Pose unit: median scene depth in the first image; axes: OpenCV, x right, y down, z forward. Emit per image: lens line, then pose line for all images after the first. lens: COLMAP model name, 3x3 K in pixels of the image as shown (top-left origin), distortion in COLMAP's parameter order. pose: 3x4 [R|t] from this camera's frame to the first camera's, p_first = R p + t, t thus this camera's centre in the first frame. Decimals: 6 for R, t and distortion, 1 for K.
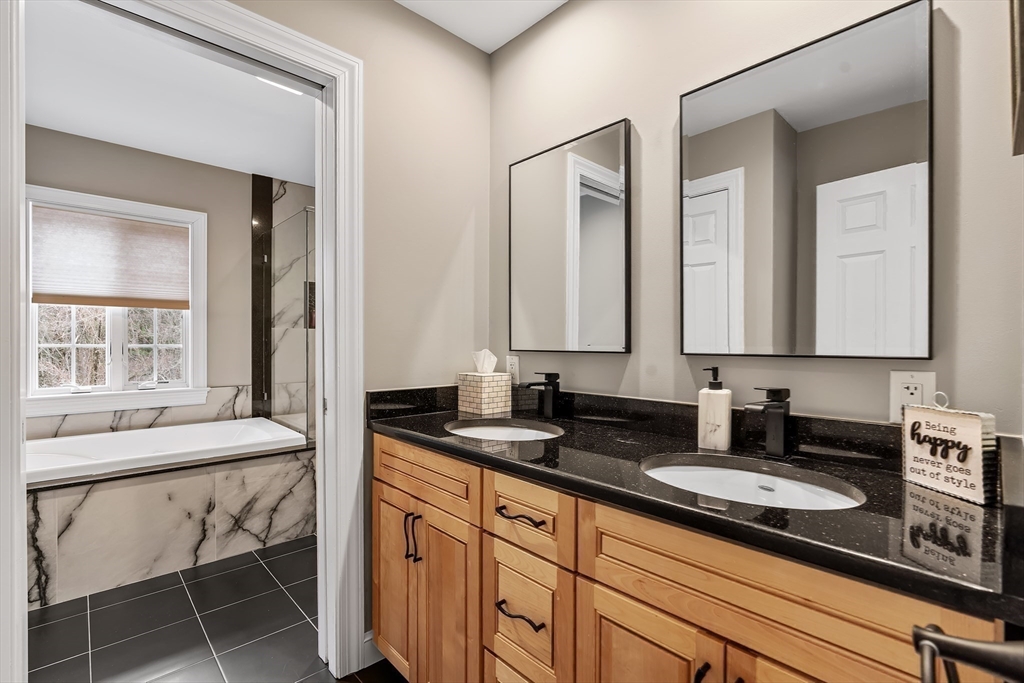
lens RADIAL K [[461.1, 0, 510.9], [0, 461.1, 345.5], [0, 0, 1]] dist [-0.016796, 0.005622]
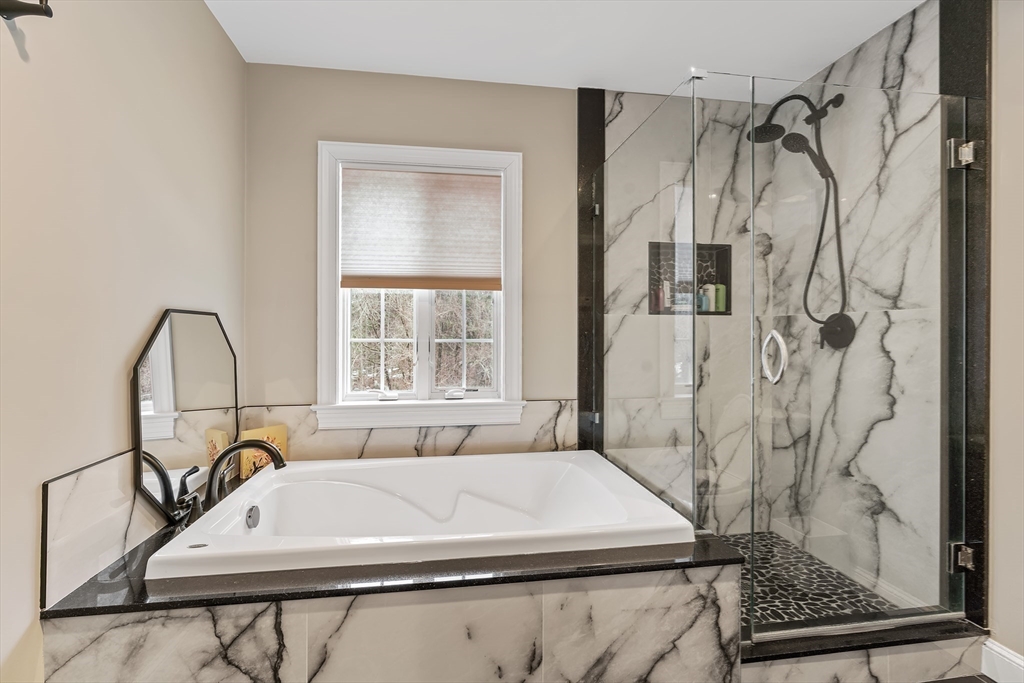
lens RADIAL K [[461.1, 0, 511.0], [0, 461.1, 338.2], [0, 0, 1]] dist [-0.016796, 0.005622]
pose [[0.830390, 0.002287, -0.557178, -0.311652], [-0.002702, 0.999996, 0.000077, -0.004440], [0.557176, 0.001441, 0.830393, 0.443479]]
